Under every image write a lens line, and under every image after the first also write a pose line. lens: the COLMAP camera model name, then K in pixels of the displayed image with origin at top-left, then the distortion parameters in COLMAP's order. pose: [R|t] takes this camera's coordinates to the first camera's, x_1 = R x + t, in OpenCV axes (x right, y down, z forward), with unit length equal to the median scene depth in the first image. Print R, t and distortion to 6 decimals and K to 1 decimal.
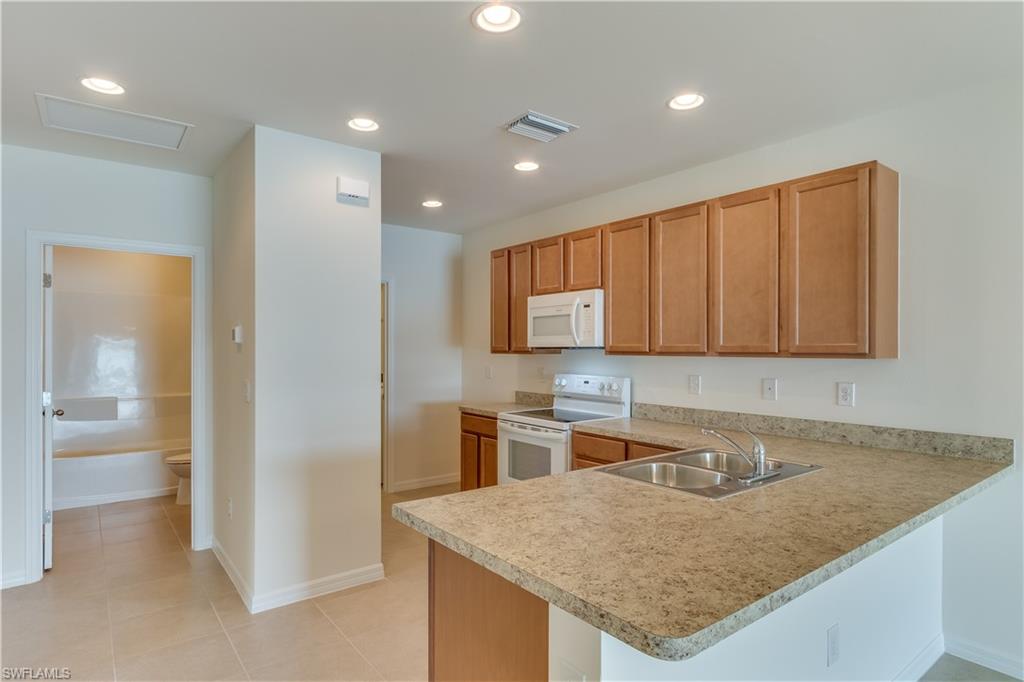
lens RADIAL K [[522.7, 0, 552.0], [0, 522.7, 349.2], [0, 0, 1]] dist [0.001738, -0.000753]
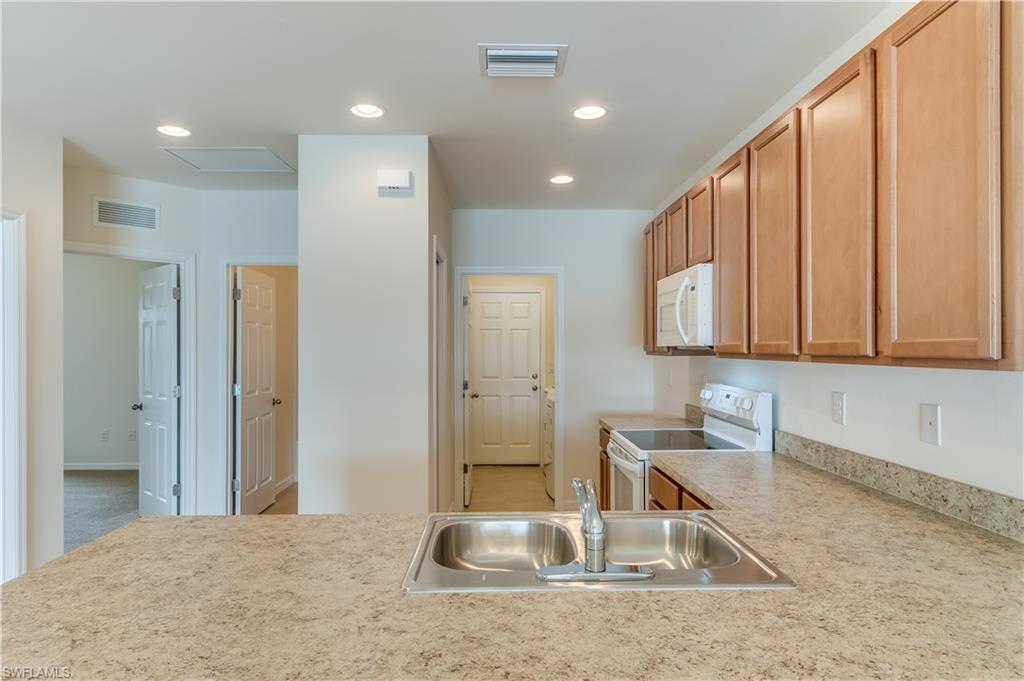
lens RADIAL K [[596.6, 0, 515.8], [0, 596.6, 346.3], [0, 0, 1]] dist [-0.003197, 0.001651]
pose [[0.813692, -0.004080, -0.581281, 0.425055], [0.001554, 0.999987, -0.004843, -0.000823], [0.581294, 0.003038, 0.813688, 0.253550]]
